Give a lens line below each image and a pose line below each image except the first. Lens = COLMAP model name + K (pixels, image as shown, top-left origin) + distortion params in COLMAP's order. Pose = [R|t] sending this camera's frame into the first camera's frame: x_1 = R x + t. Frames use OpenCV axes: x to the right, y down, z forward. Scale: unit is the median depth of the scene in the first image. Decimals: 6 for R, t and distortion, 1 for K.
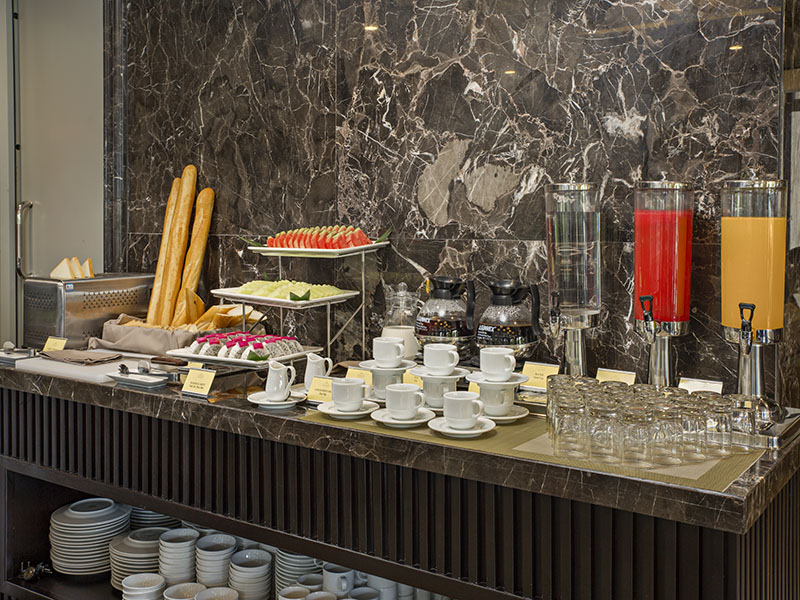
lens RADIAL K [[890.5, 0, 400.0], [0, 890.5, 300.0], [0, 0, 1]] dist [-0.002443, 0.008724]
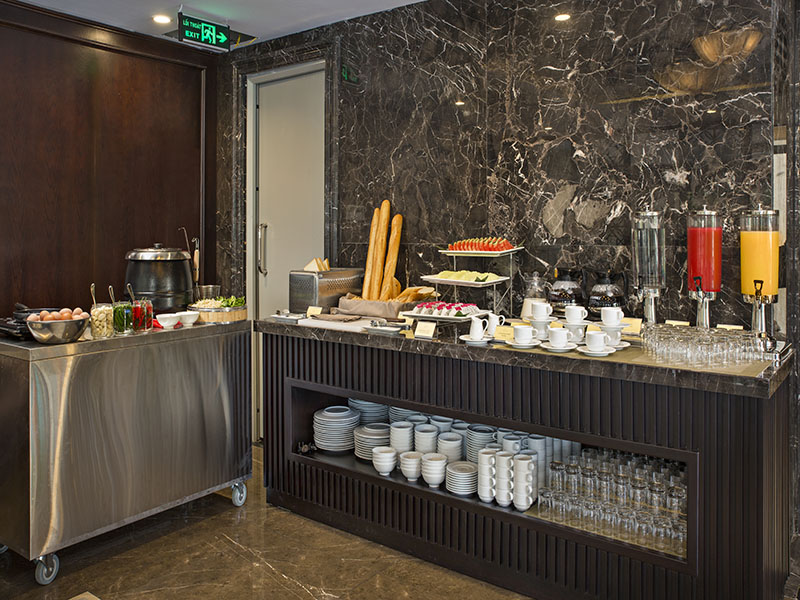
lens RADIAL K [[681.0, 0, 399.9], [0, 681.0, 283.3], [0, 0, 1]] dist [-0.085537, 0.077368]
pose [[0.998514, -0.002475, -0.054445, -0.183559], [0.001499, 0.999838, -0.017959, 0.024478], [0.054481, 0.017850, 0.998355, -0.267455]]
